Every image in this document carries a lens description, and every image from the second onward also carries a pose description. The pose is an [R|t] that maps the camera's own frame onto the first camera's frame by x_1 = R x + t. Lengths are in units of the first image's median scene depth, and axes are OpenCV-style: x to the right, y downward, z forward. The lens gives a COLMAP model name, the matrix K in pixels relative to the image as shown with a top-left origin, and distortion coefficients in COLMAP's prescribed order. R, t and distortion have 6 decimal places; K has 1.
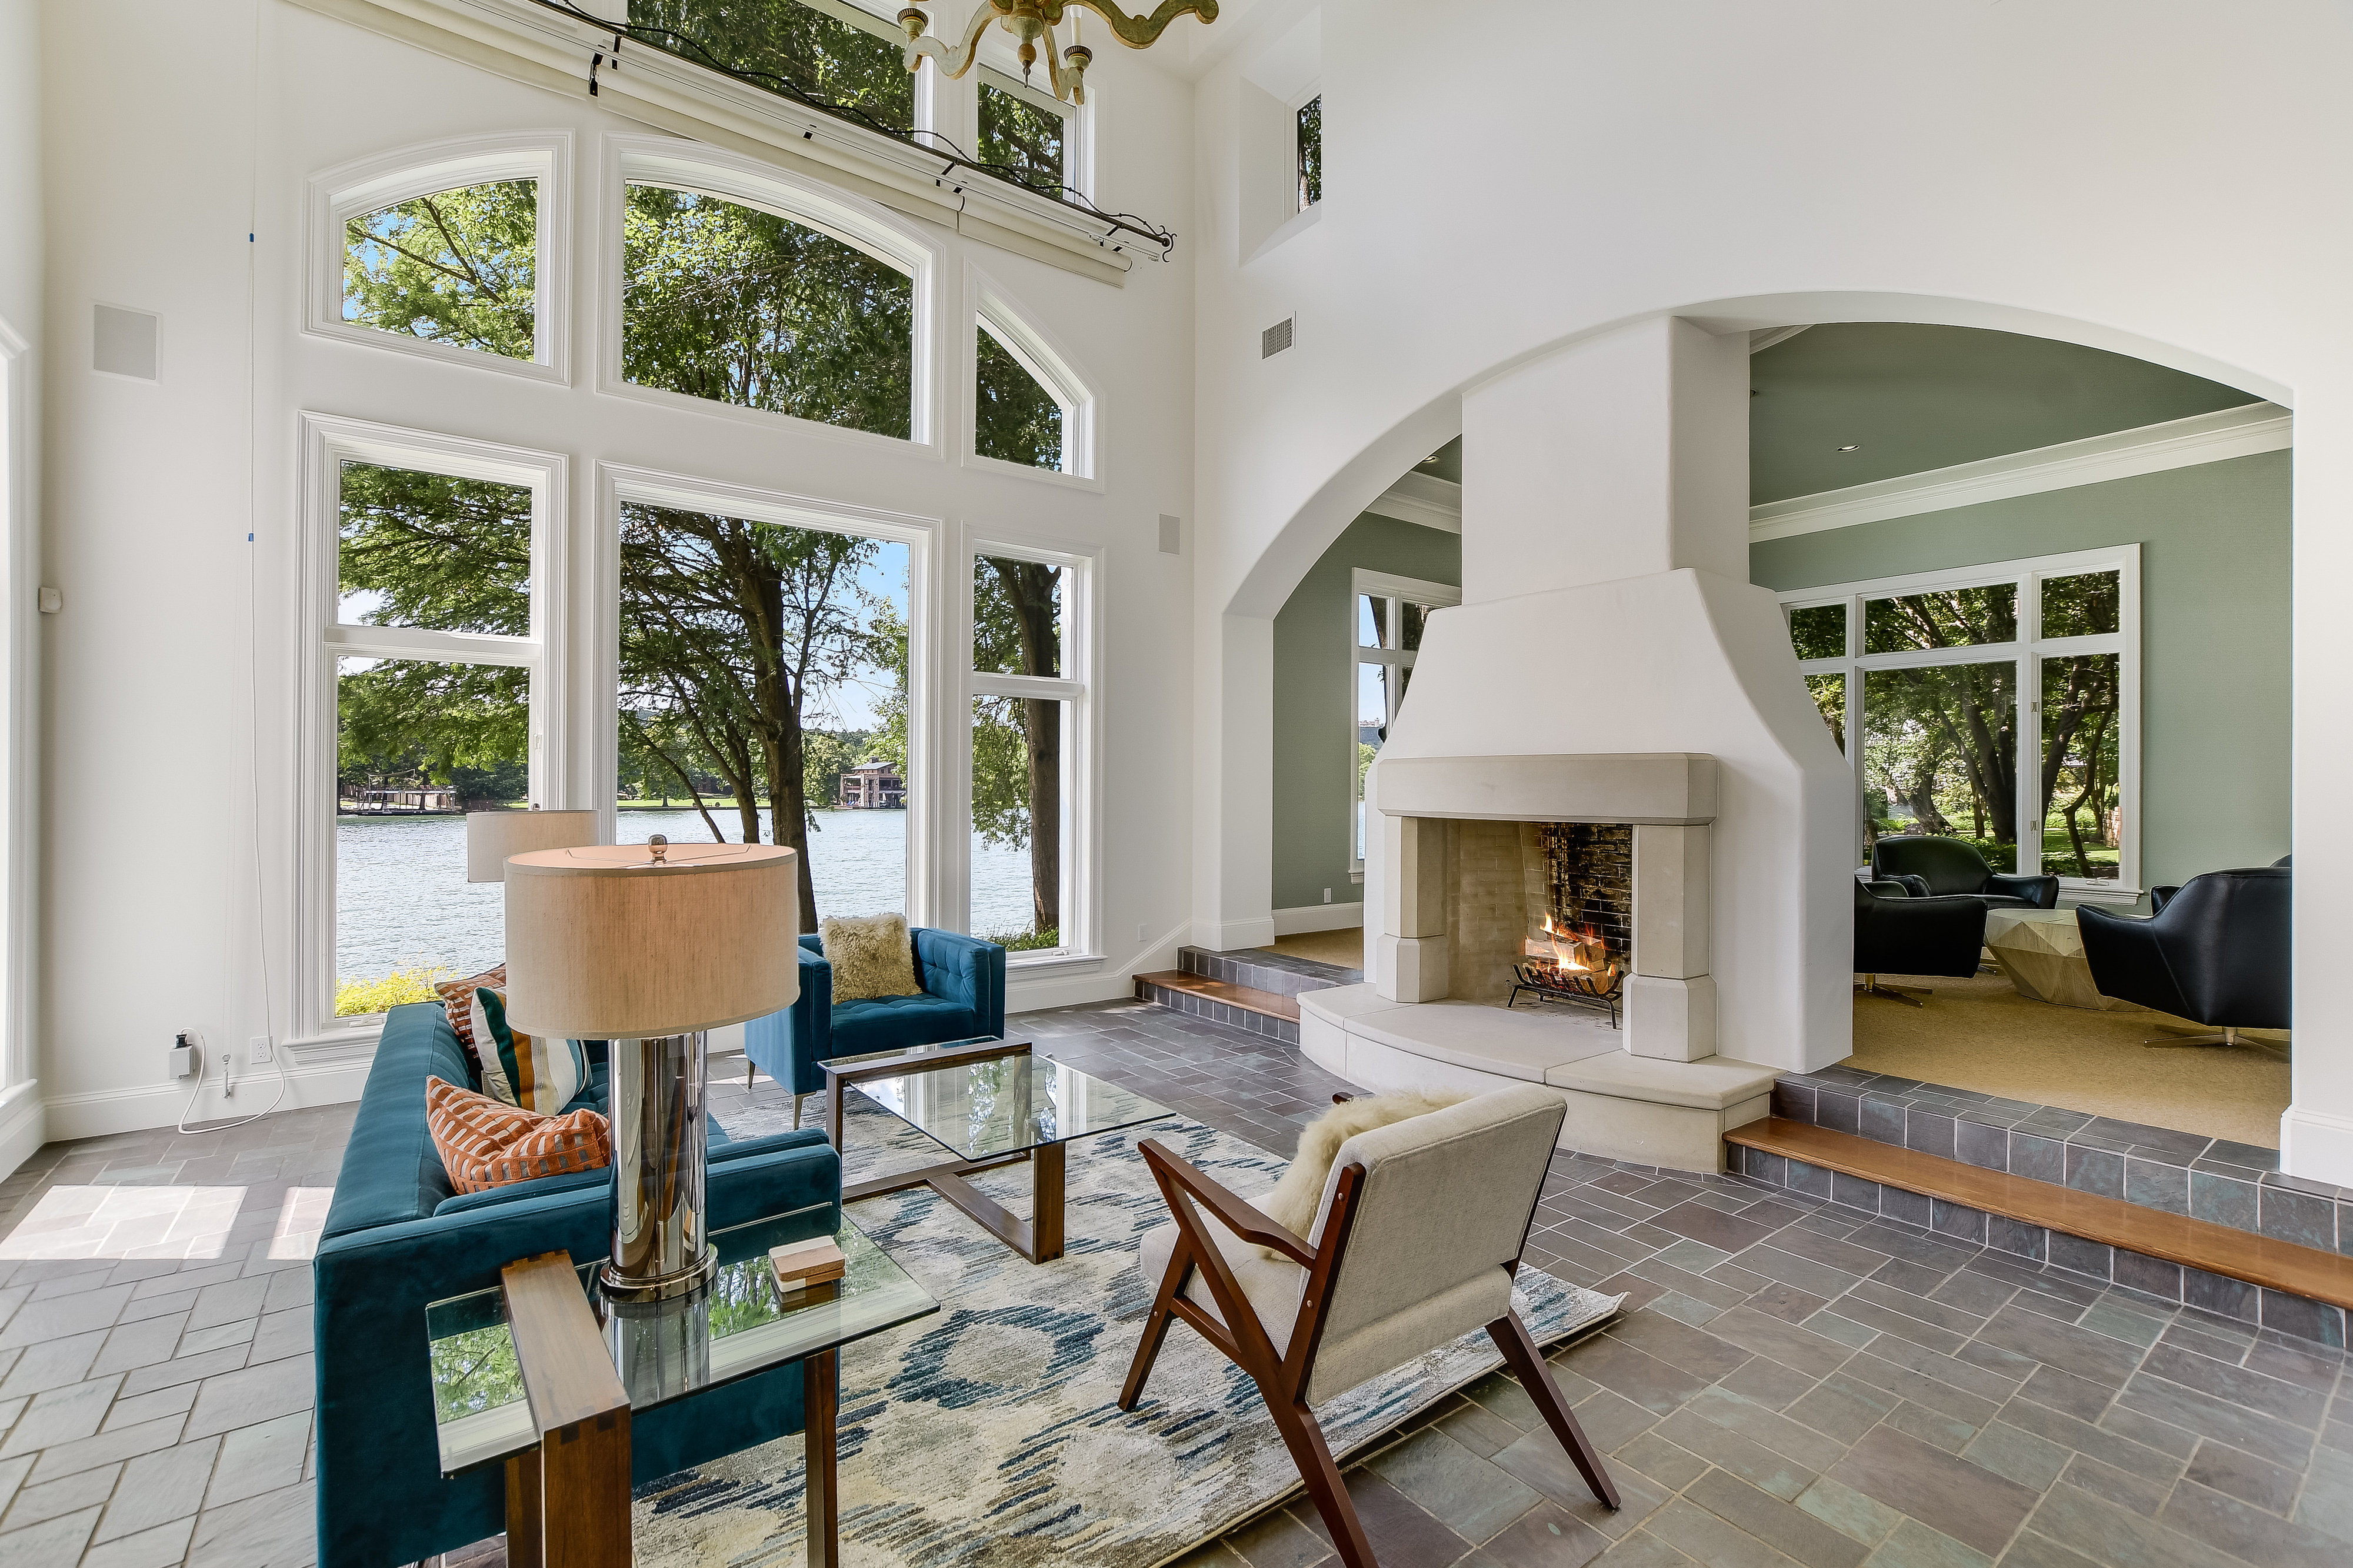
lens RADIAL K [[1030.6, 0, 1176.5], [0, 1030.6, 784.0], [0, 0, 1]] dist [-0.000297, -0.000206]
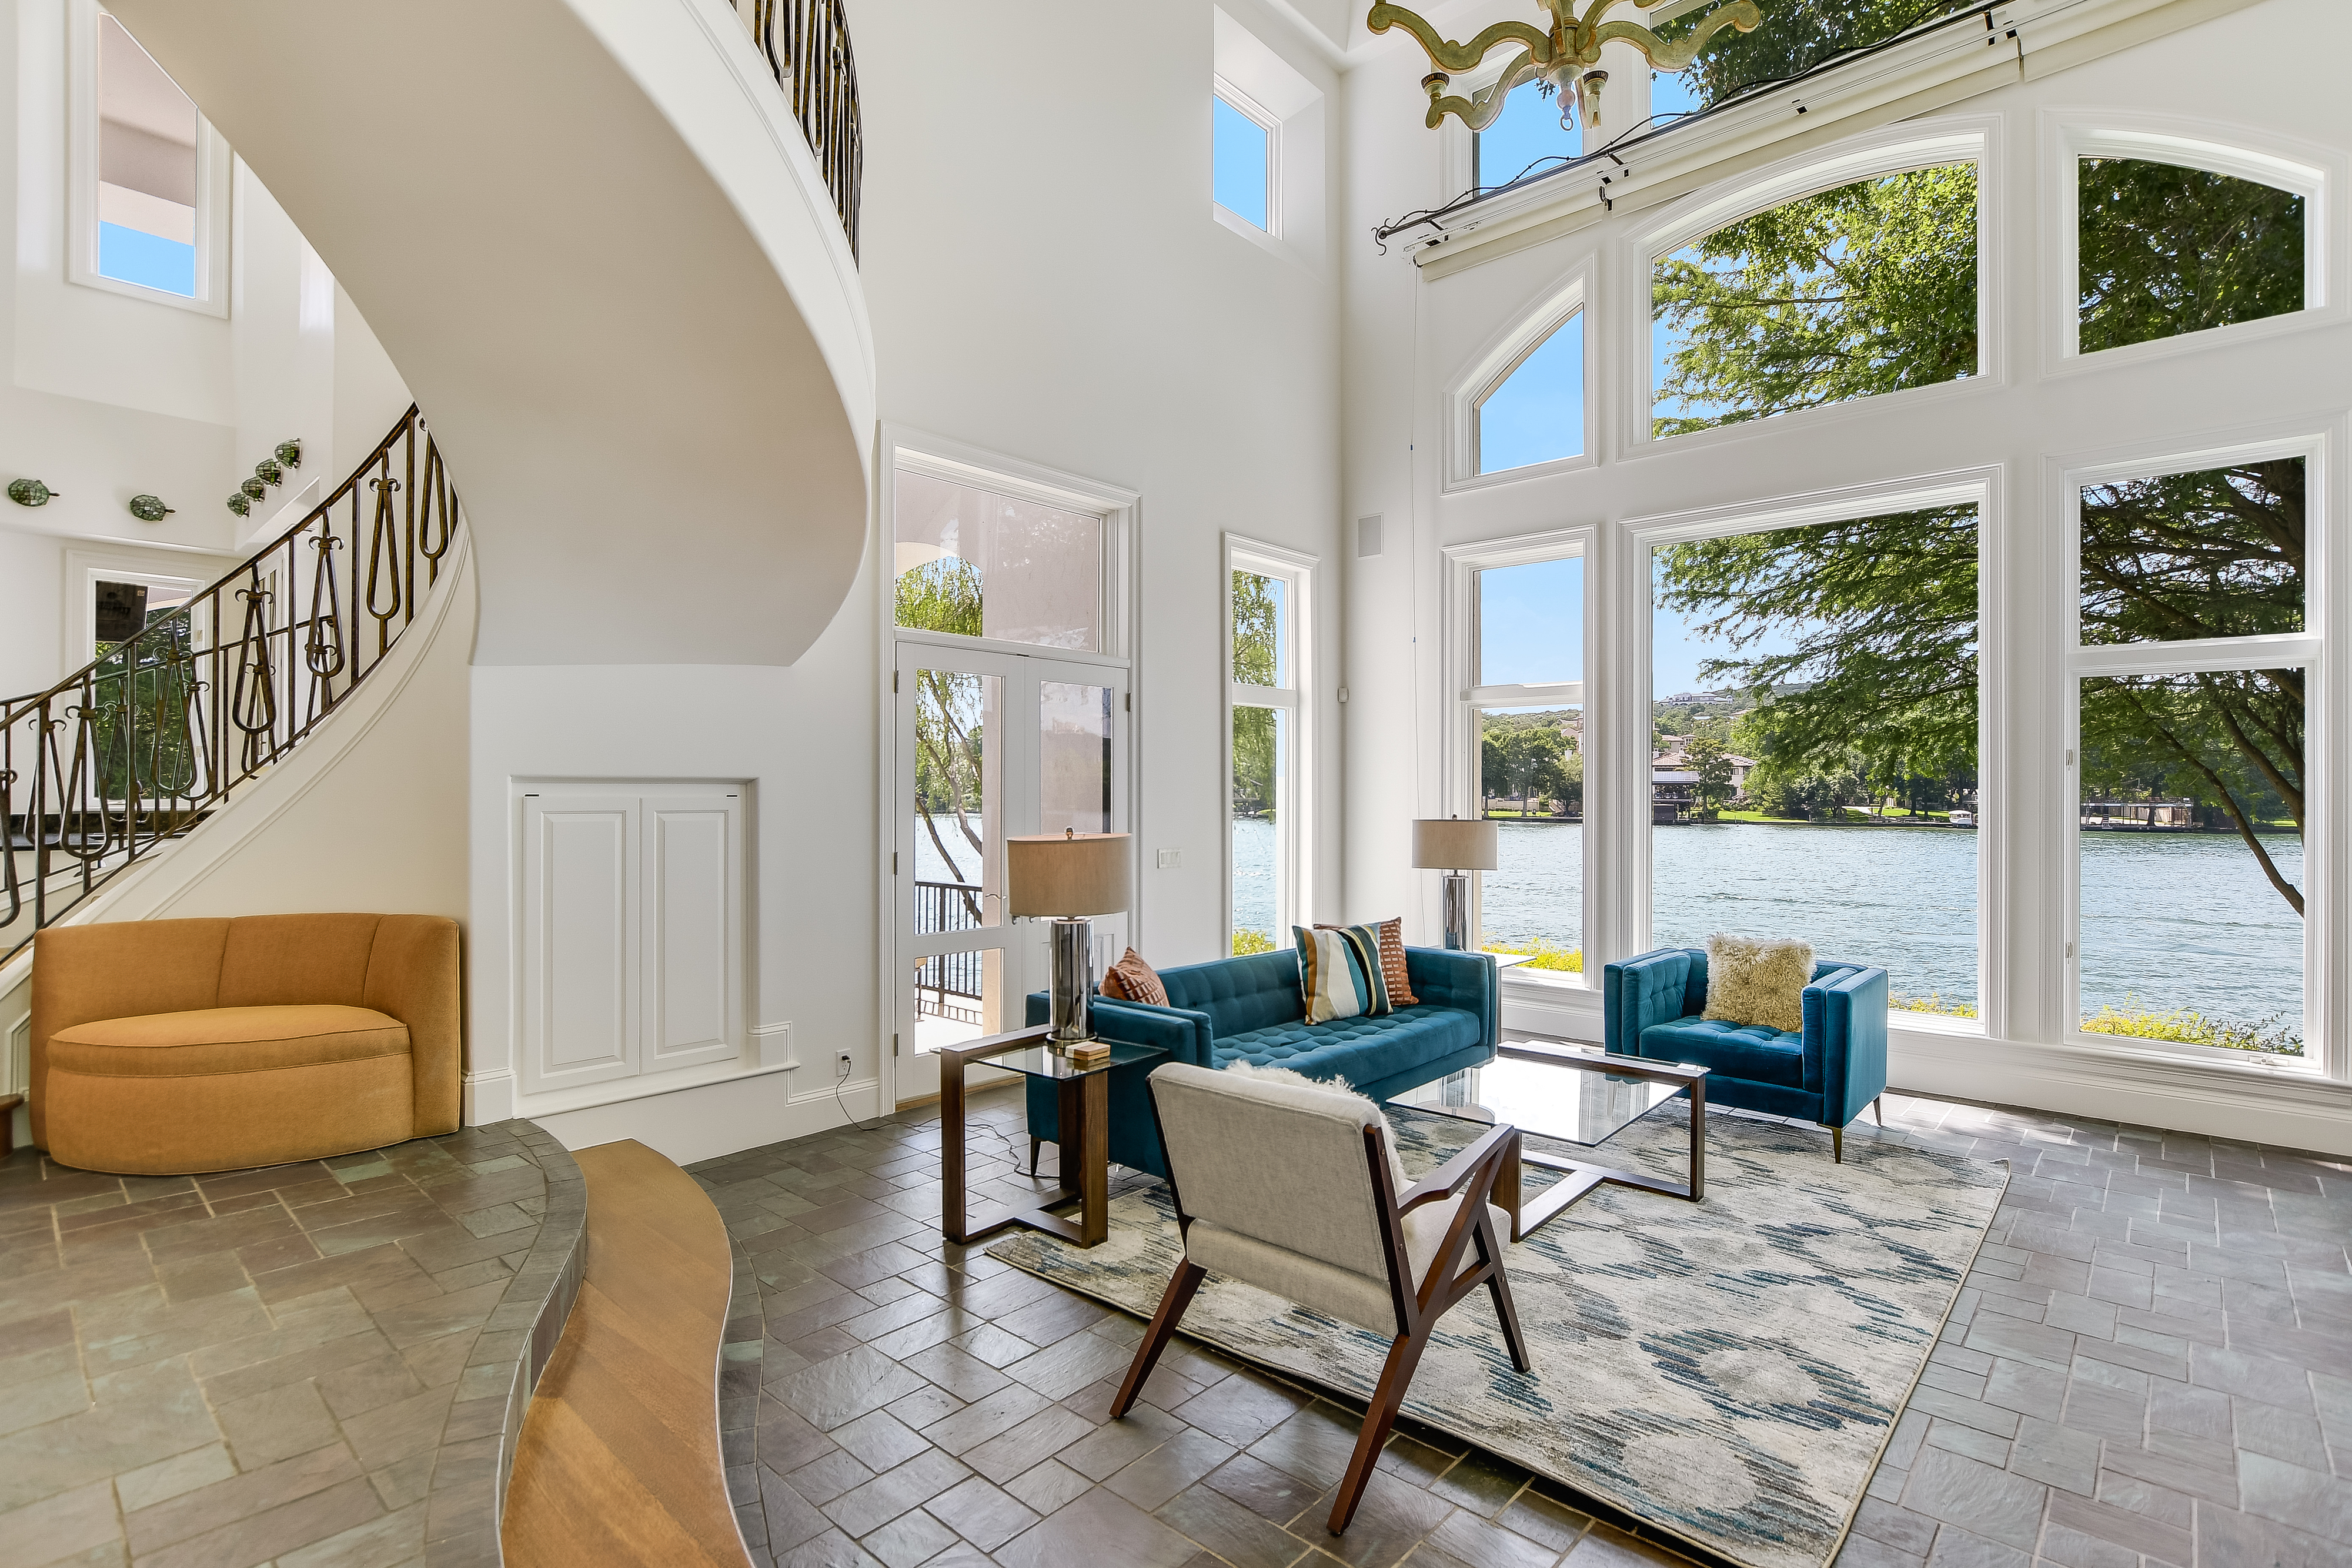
lens RADIAL K [[1142.1, 0, 1176.0], [0, 1142.1, 784.0], [0, 0, 1]] dist [-0.001124, -0.000117]
pose [[0.205474, -0.011135, -0.978599, 0.612633], [0.001237, 0.999937, -0.011118, -0.002913], [0.978662, 0.001074, 0.205475, 0.257560]]
